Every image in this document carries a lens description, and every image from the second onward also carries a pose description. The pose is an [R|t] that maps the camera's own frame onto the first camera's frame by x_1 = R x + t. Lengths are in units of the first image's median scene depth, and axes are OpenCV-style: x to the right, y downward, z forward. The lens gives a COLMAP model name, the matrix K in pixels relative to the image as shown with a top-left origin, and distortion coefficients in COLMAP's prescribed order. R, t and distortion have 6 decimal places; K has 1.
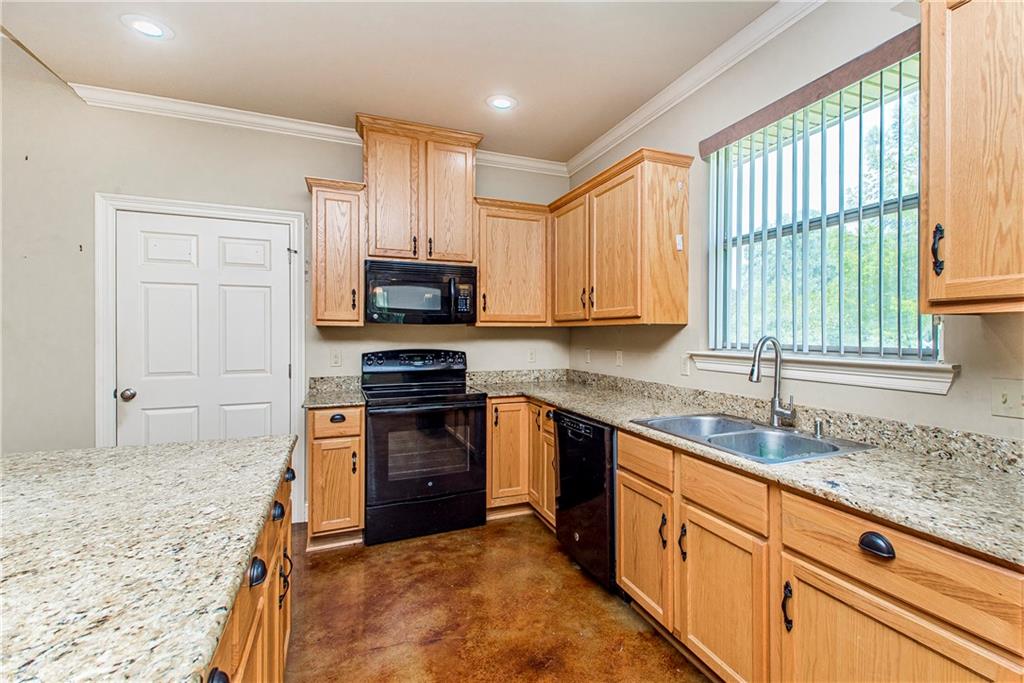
lens RADIAL K [[477.8, 0, 556.7], [0, 477.8, 334.4], [0, 0, 1]] dist [-0.001697, -0.000892]
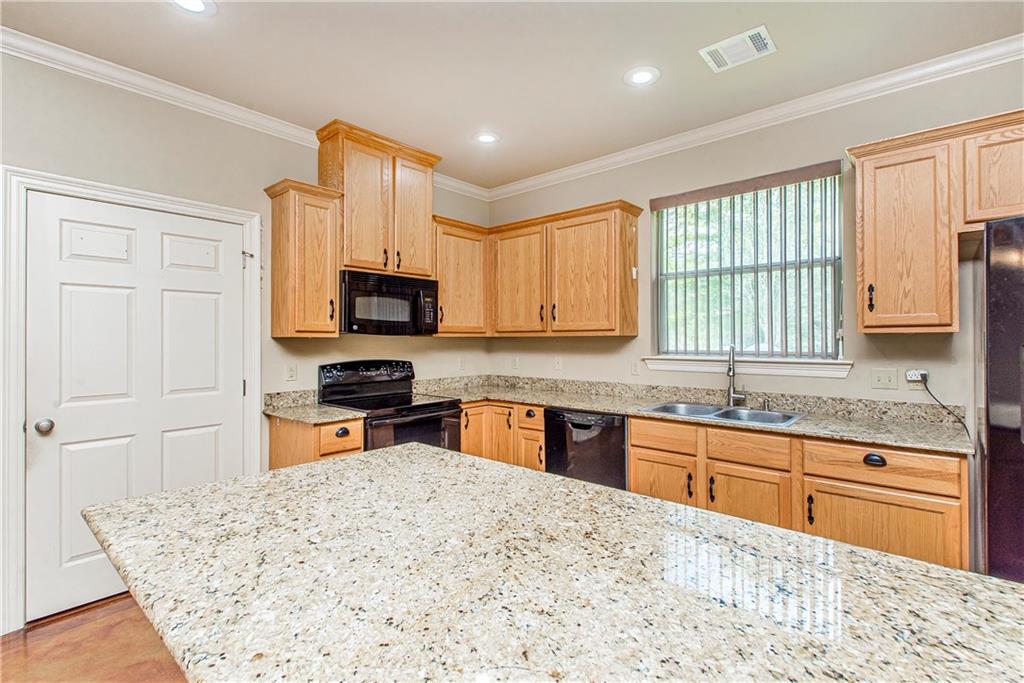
lens RADIAL K [[471.5, 0, 522.4], [0, 471.5, 336.1], [0, 0, 1]] dist [0.005090, -0.000341]
pose [[0.906544, -0.001973, 0.422106, -0.496274], [0.005980, 0.999949, -0.008169, -0.010707], [-0.422069, 0.009929, 0.906509, -0.032217]]
